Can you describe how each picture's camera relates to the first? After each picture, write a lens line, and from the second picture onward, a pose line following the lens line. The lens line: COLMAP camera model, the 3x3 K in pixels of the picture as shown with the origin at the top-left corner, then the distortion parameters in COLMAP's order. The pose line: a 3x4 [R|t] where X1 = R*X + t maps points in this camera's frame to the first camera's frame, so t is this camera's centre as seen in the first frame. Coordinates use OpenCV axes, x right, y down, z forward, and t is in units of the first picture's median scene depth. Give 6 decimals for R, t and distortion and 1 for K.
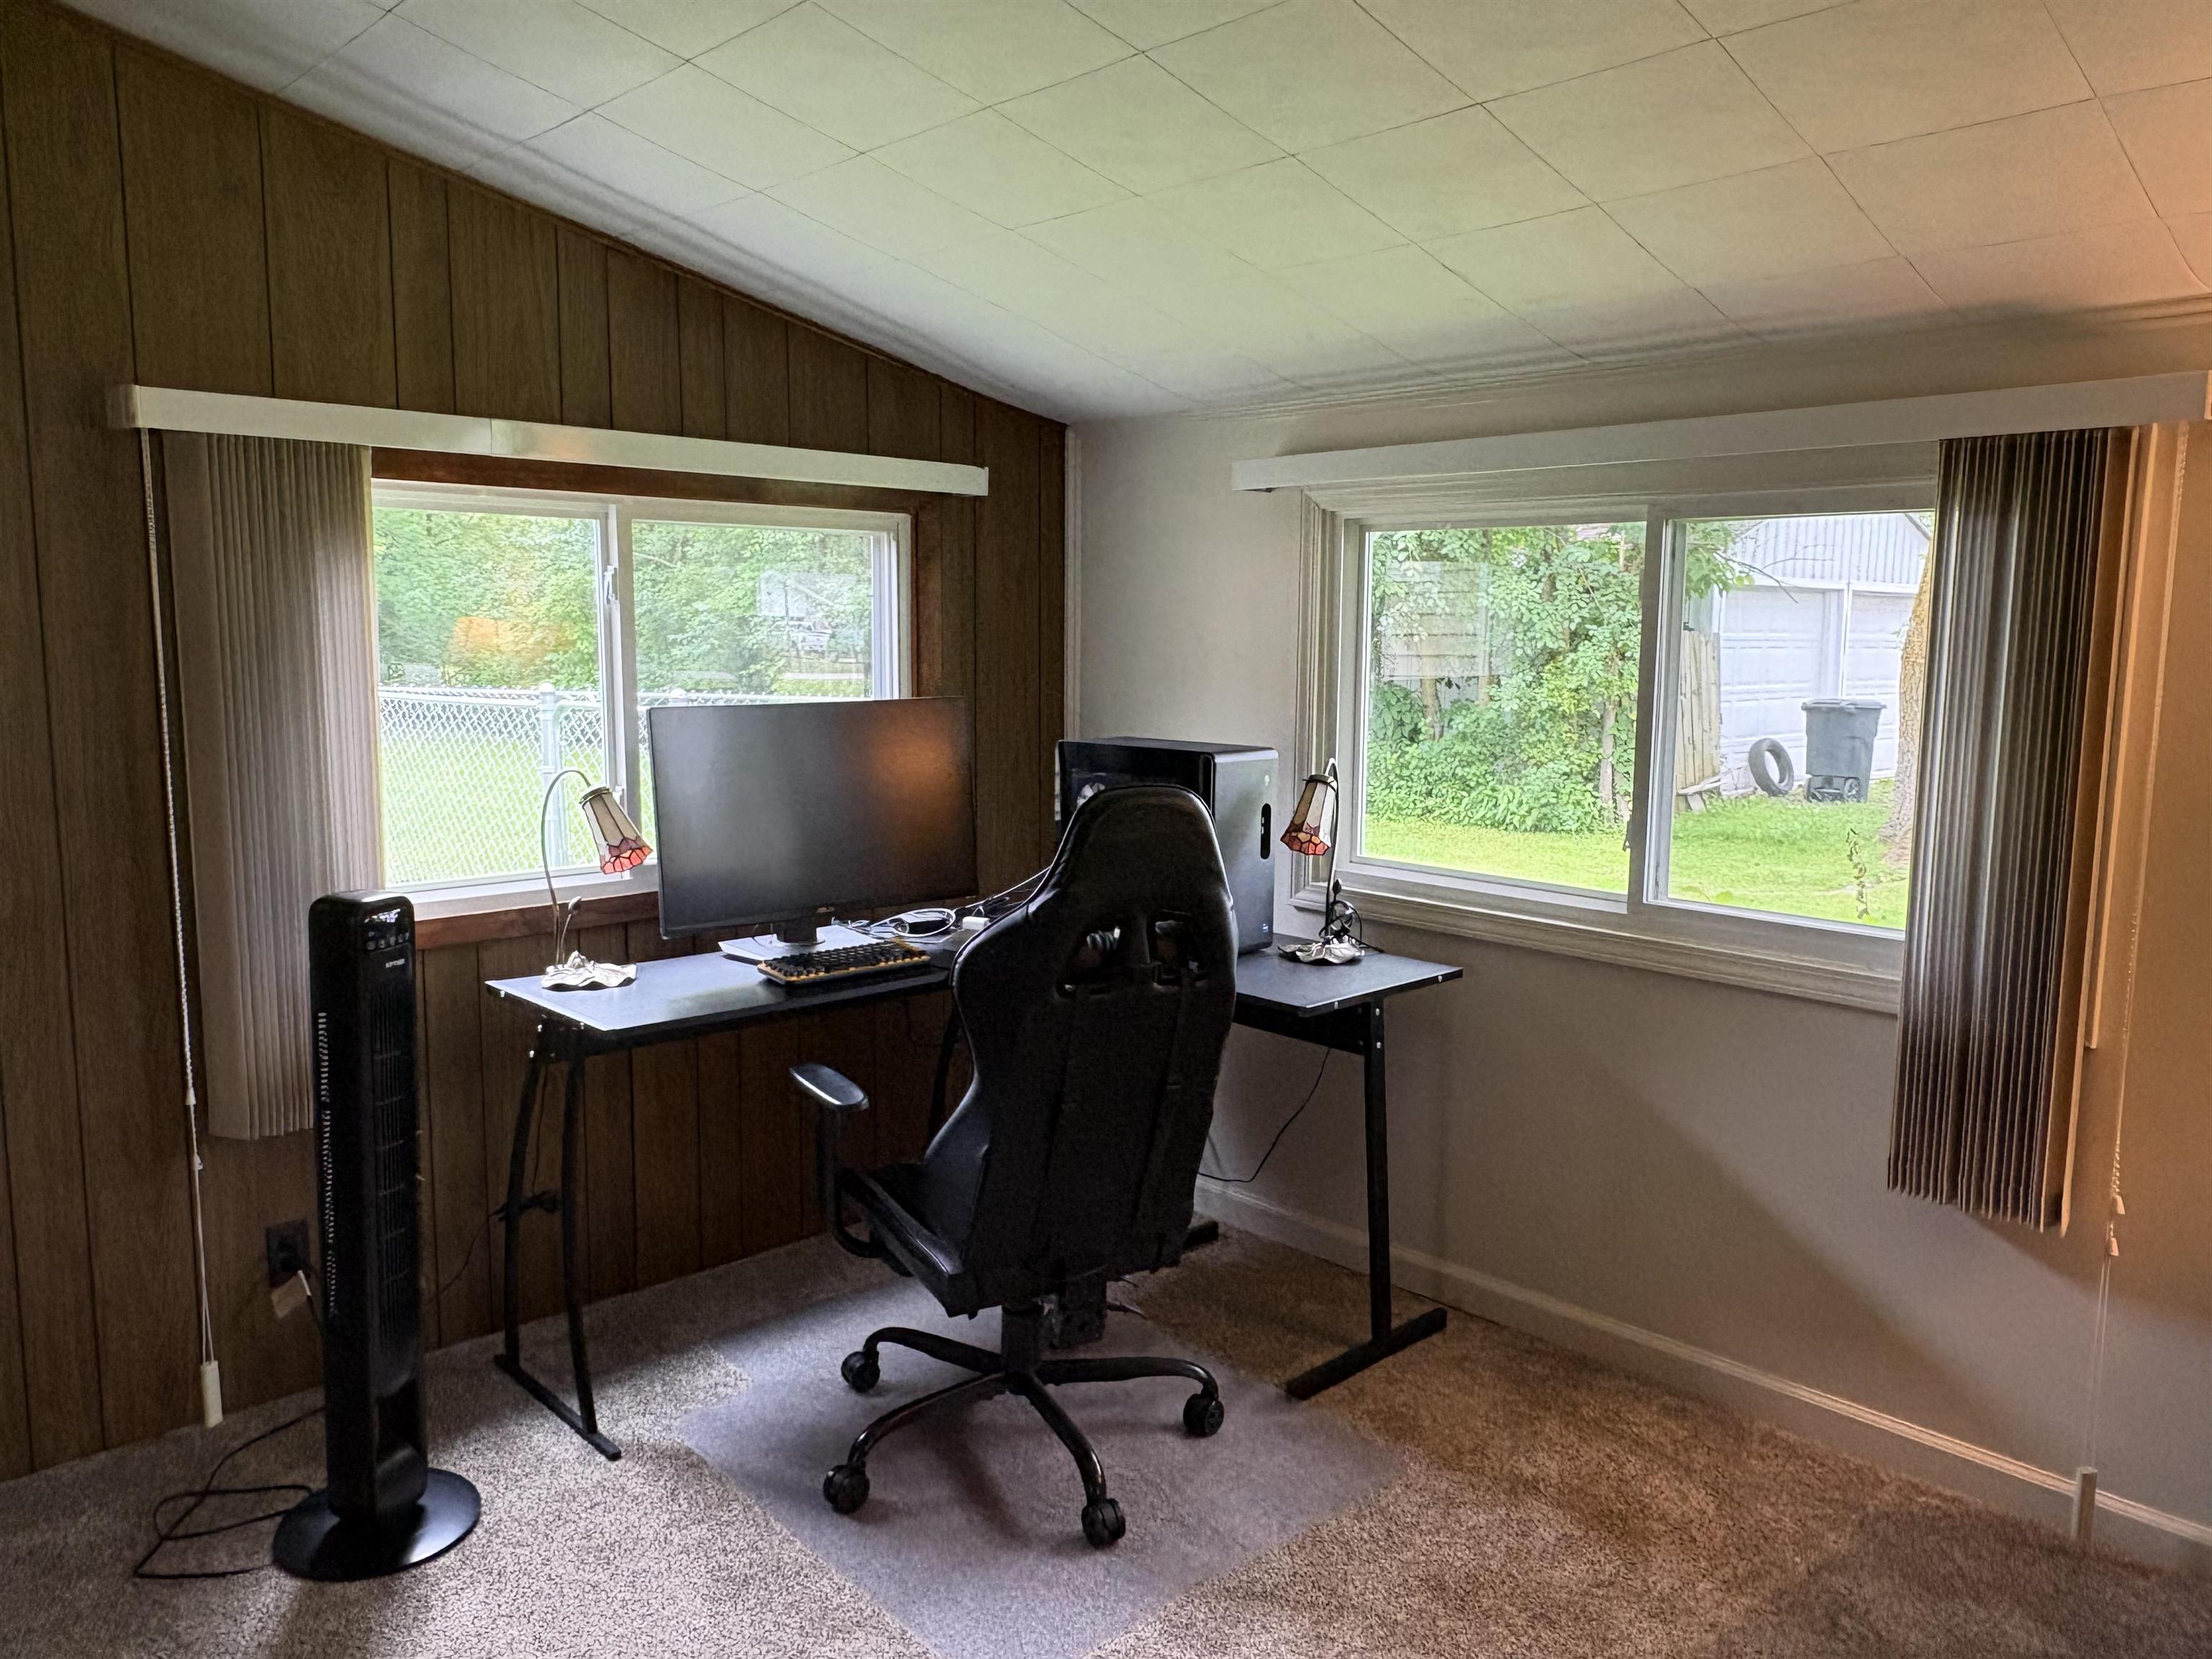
lens RADIAL K [[1565.6, 0, 1105.6], [0, 1565.6, 836.2], [0, 0, 1]] dist [-0.002001, -0.002122]
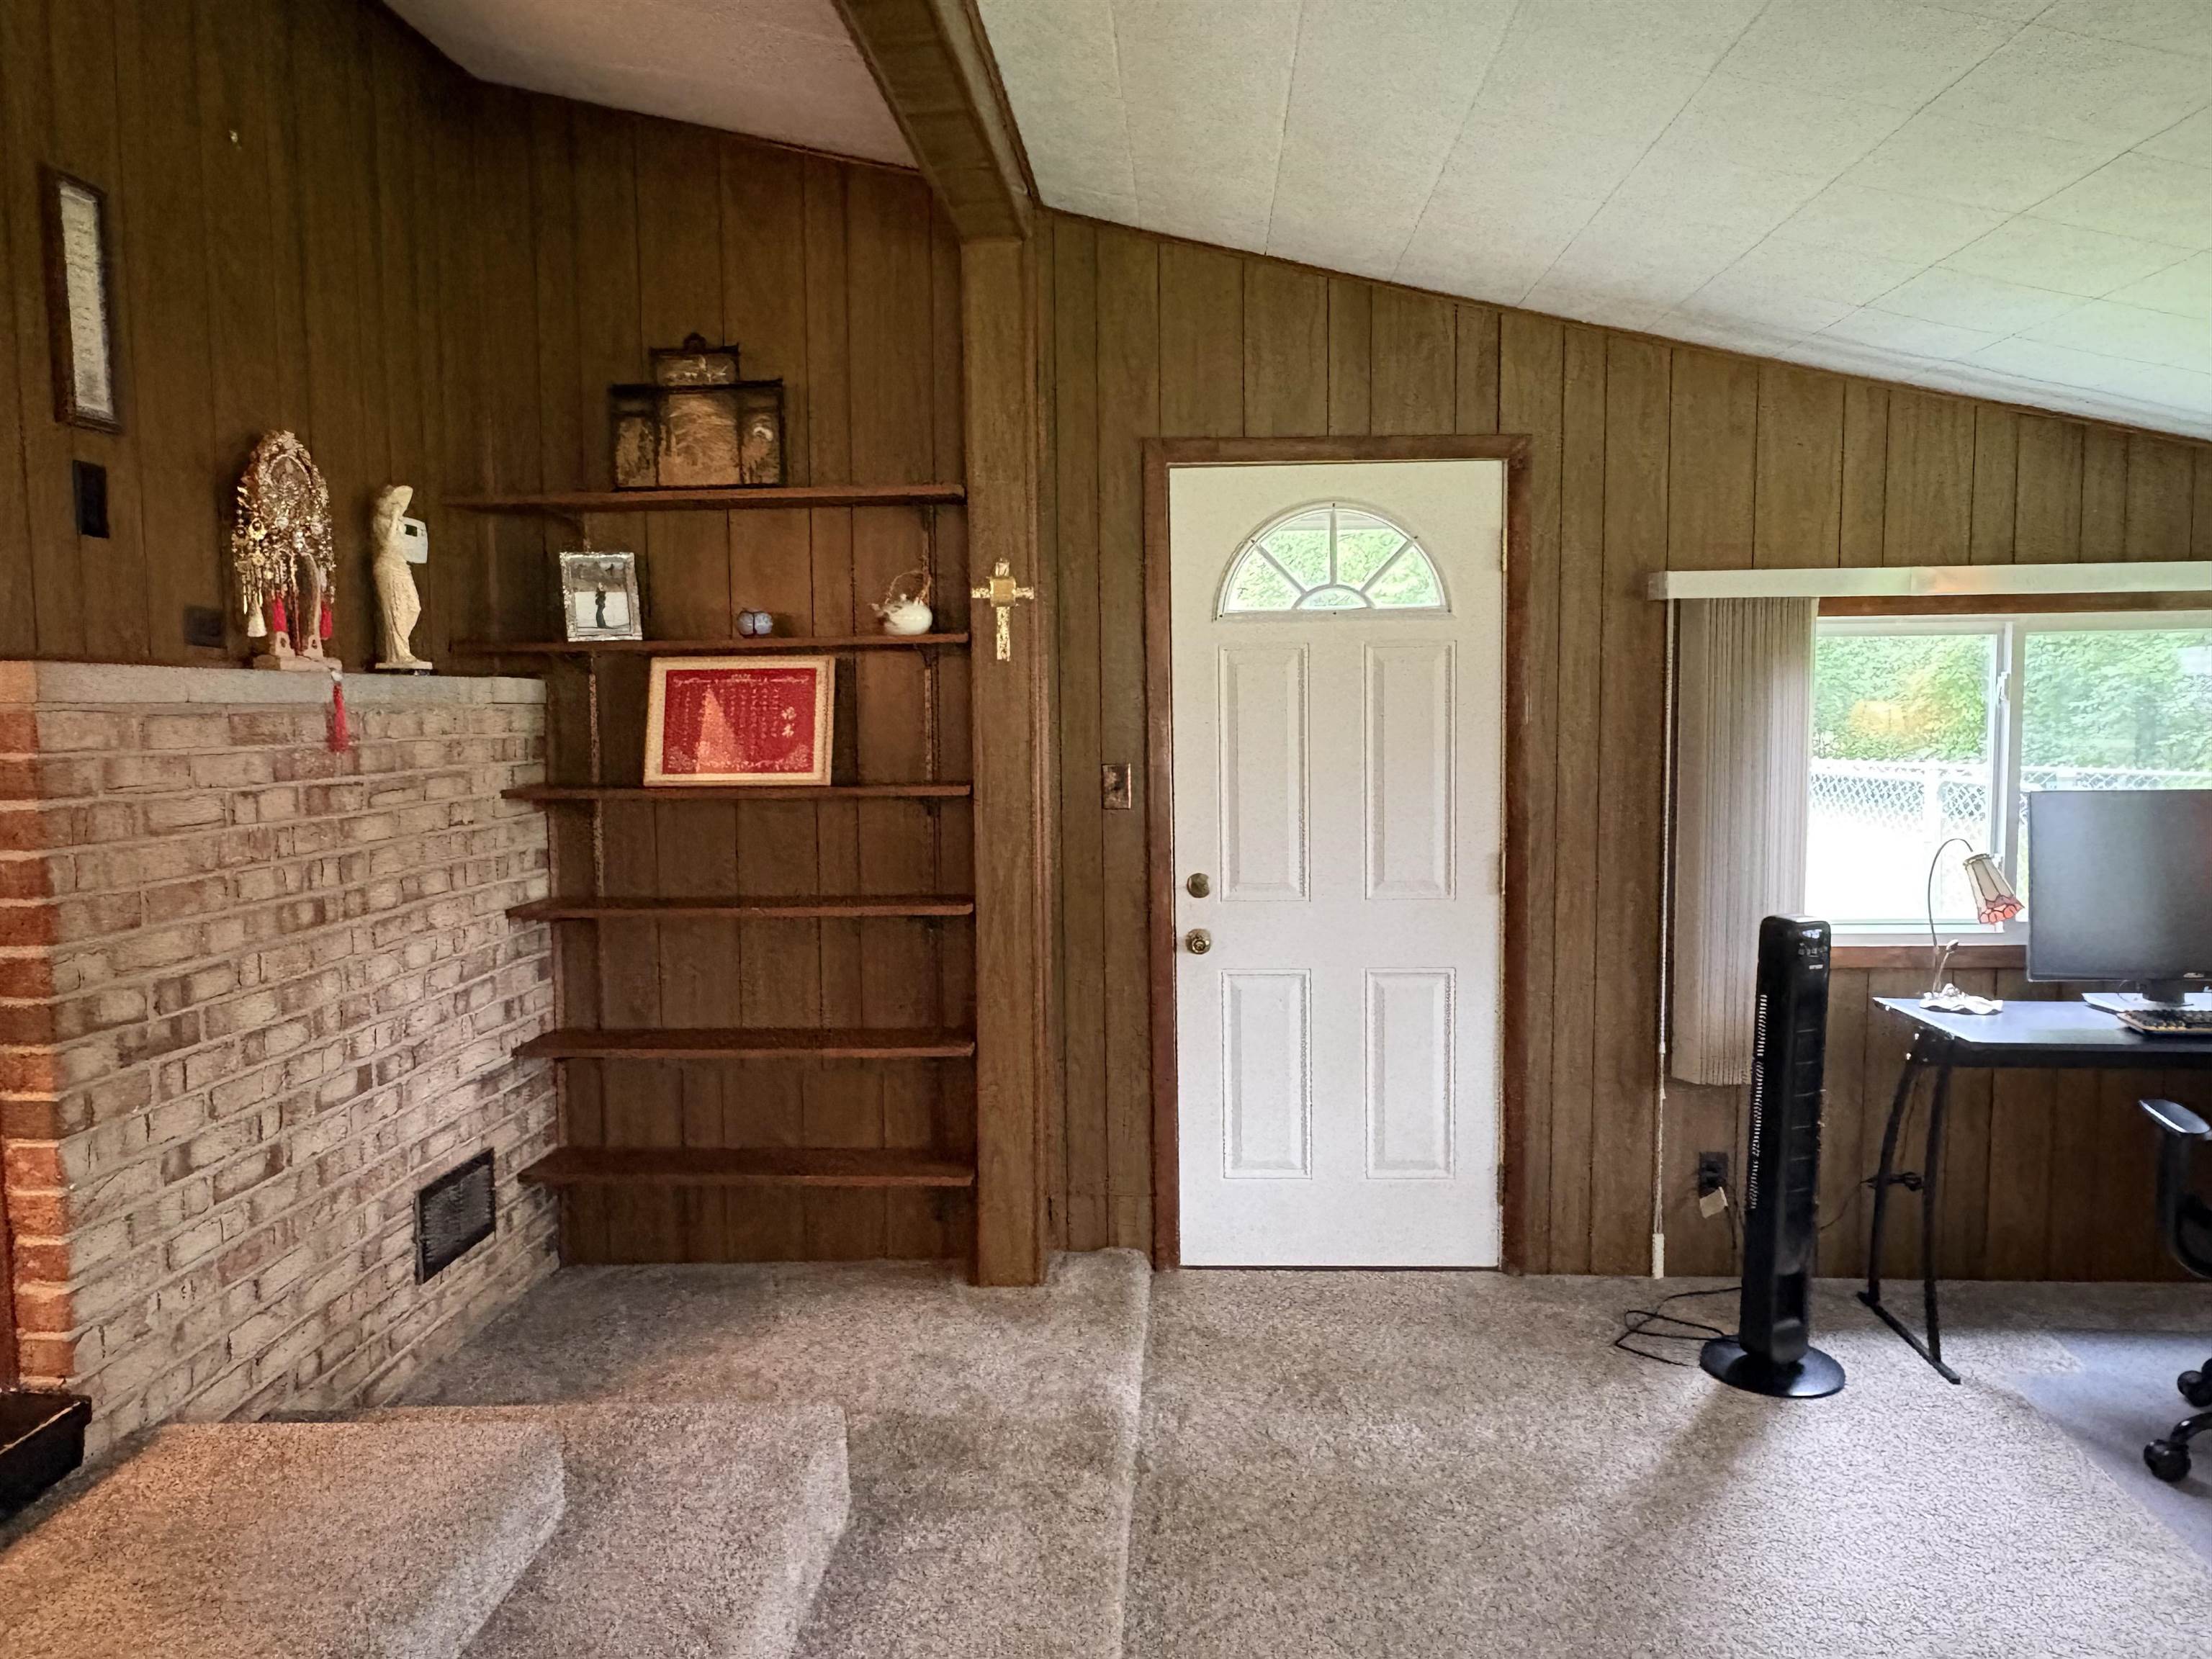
lens RADIAL K [[1565.6, 0, 1101.8], [0, 1565.6, 837.4], [0, 0, 1]] dist [-0.002001, -0.002122]
pose [[0.679006, 0.047471, -0.732597, 0.112749], [-0.077384, 0.996976, -0.007121, 0.019320], [0.730043, 0.061527, 0.680626, -0.358360]]
